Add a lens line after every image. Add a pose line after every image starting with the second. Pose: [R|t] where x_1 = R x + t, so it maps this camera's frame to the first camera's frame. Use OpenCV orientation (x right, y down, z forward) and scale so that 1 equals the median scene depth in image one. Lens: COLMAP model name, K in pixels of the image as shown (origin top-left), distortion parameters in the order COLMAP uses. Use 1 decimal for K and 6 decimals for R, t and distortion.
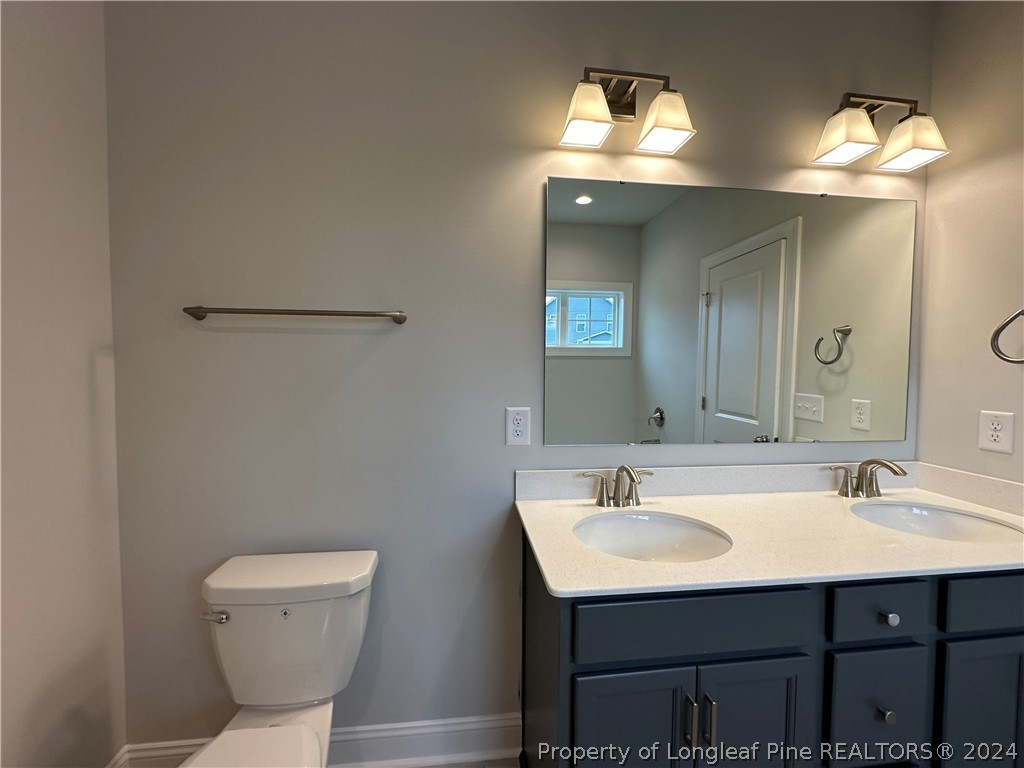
lens RADIAL K [[408.6, 0, 512.0], [0, 408.6, 384.0], [0, 0, 1]] dist [-0.001478, 0.000017]
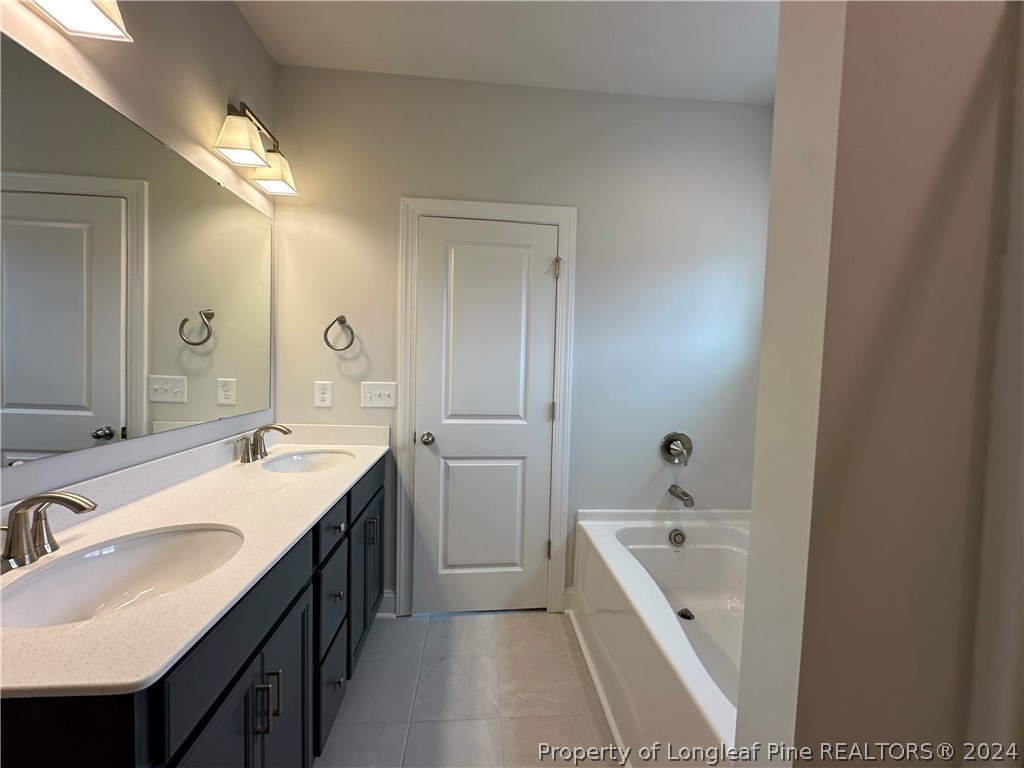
lens RADIAL K [[416.7, 0, 512.0], [0, 416.7, 384.0], [0, 0, 1]] dist [-0.000851, -0.000073]
pose [[0.029746, -0.055401, 0.998021, -0.297244], [0.010230, 0.998427, 0.055118, -0.000955], [-0.999505, 0.008570, 0.030266, 0.211484]]
